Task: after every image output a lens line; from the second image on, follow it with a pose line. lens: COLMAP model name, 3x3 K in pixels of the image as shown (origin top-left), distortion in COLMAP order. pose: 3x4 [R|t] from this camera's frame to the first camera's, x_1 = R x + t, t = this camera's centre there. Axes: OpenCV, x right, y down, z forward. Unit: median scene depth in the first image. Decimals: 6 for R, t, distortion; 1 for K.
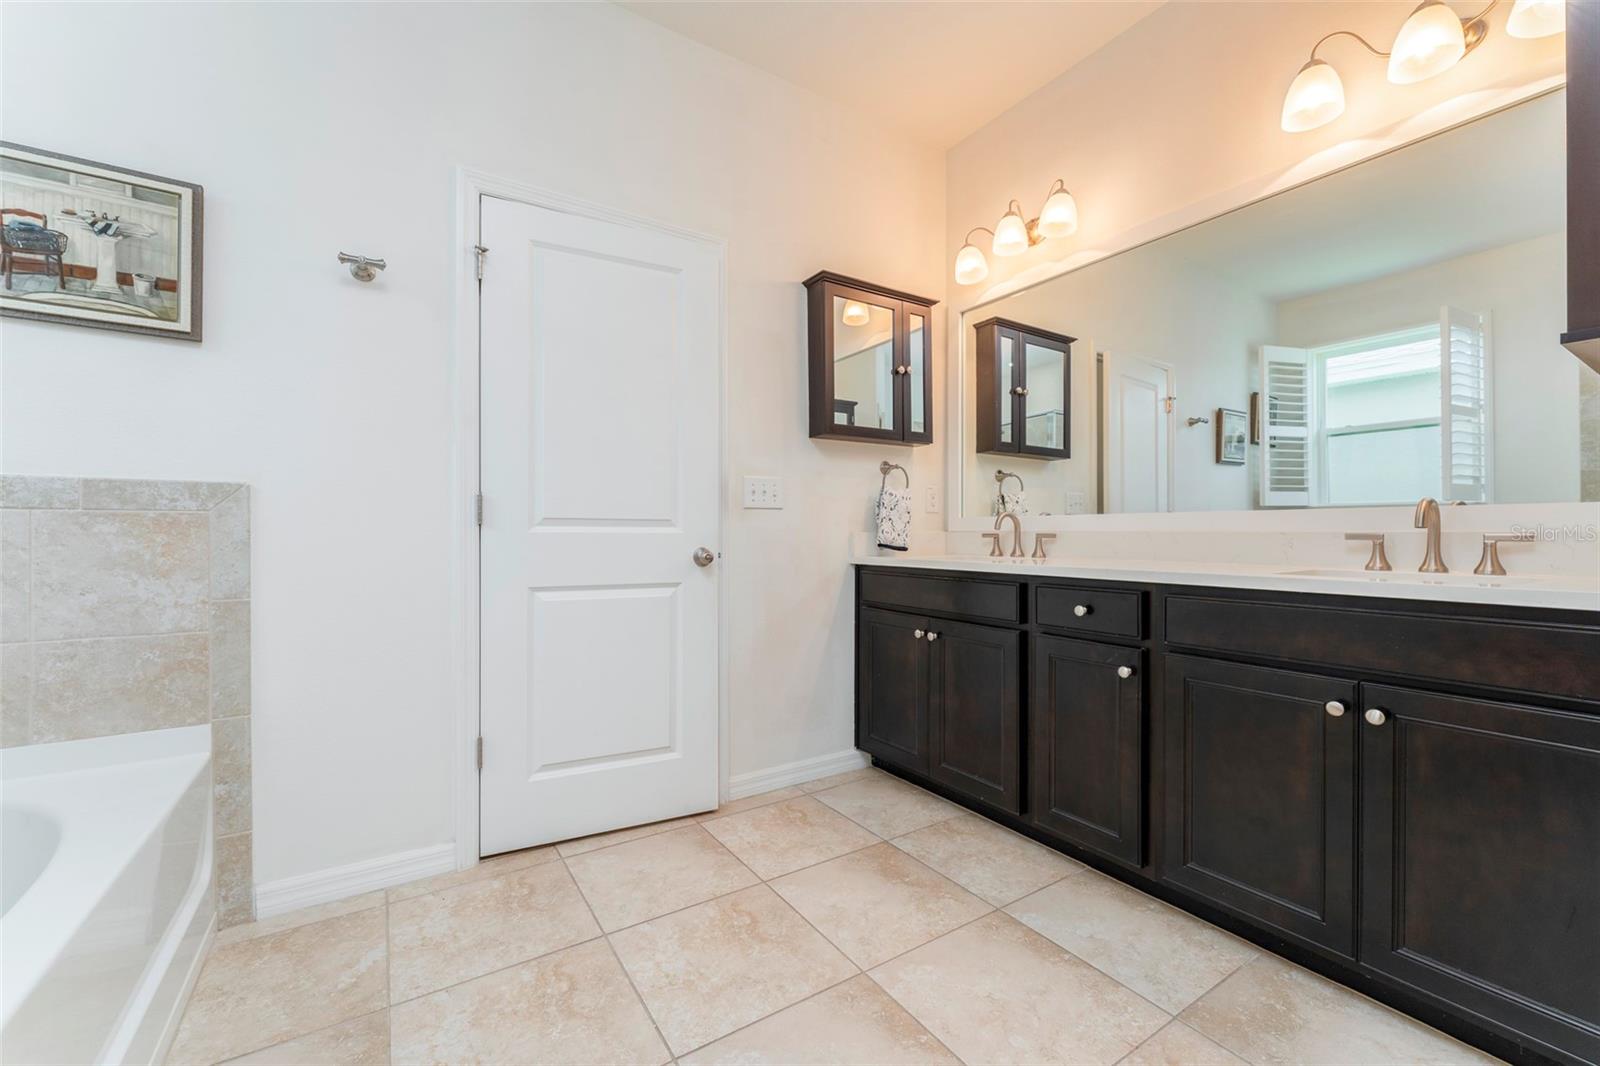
lens RADIAL K [[644.7, 0, 795.1], [0, 644.7, 532.5], [0, 0, 1]] dist [-0.001775, -0.000283]
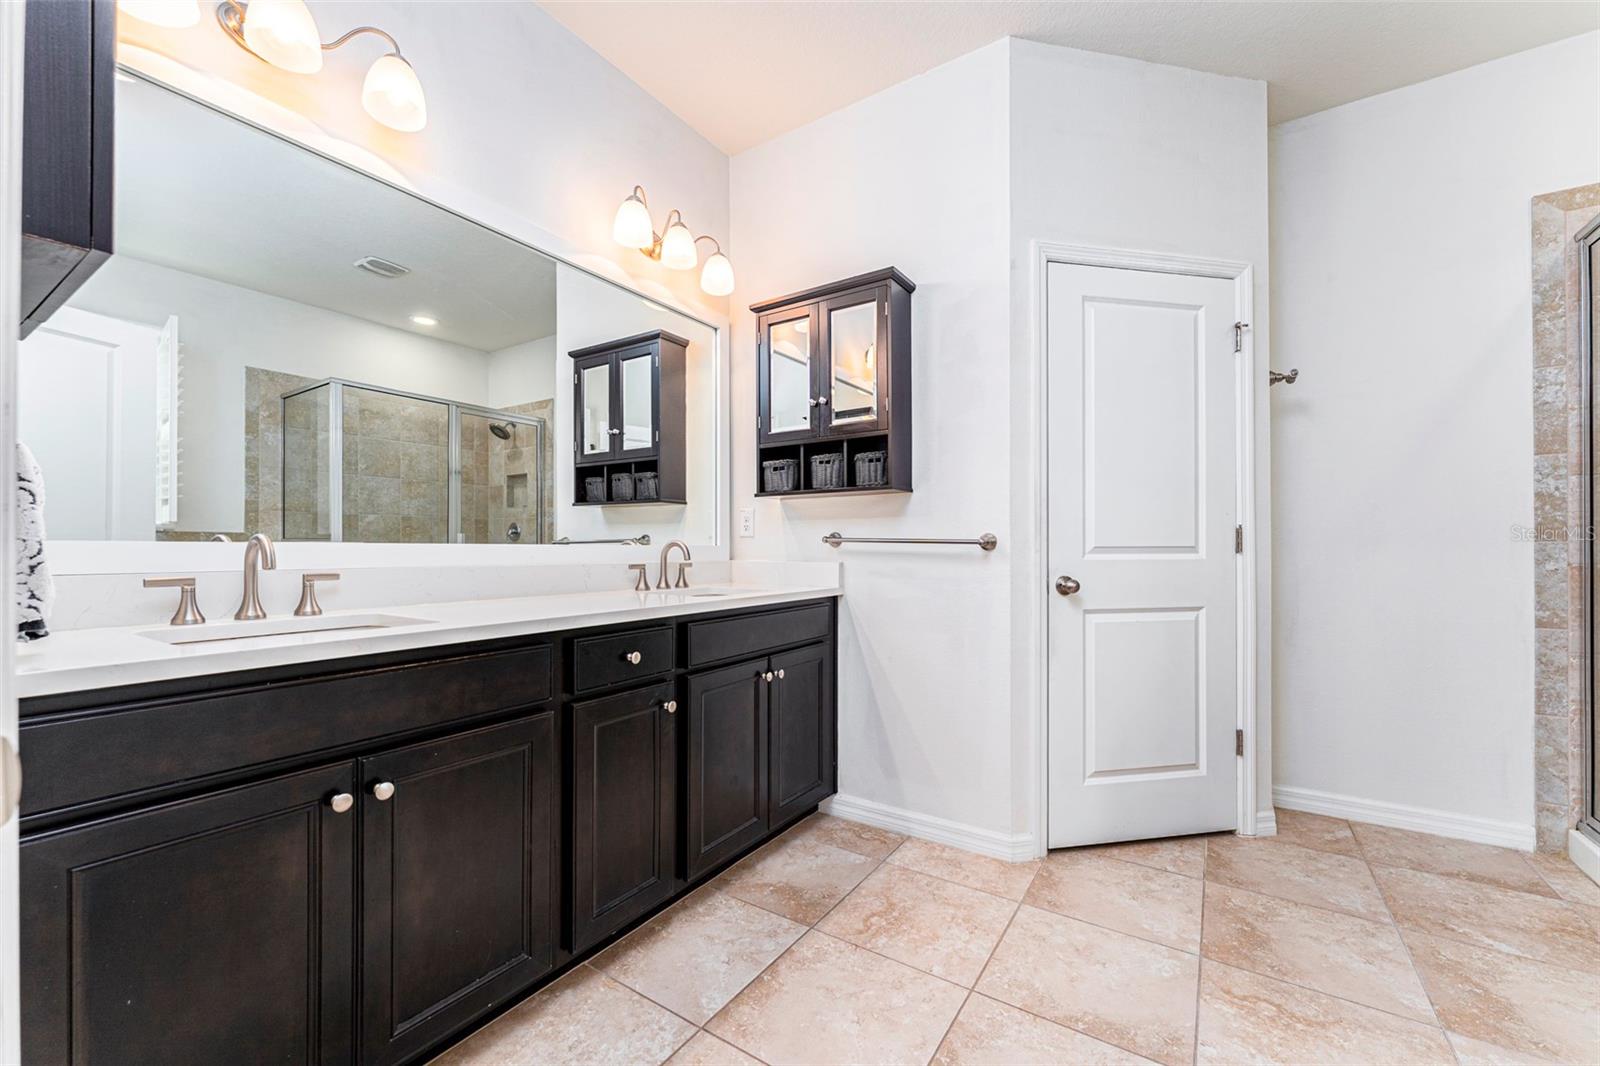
lens RADIAL K [[644.7, 0, 795.1], [0, 644.7, 532.5], [0, 0, 1]] dist [-0.001775, -0.000283]
pose [[-0.400970, 0.018069, 0.915913, -0.458526], [-0.005208, 0.999744, -0.022002, -0.033694], [-0.916076, -0.013592, -0.400774, 1.117819]]
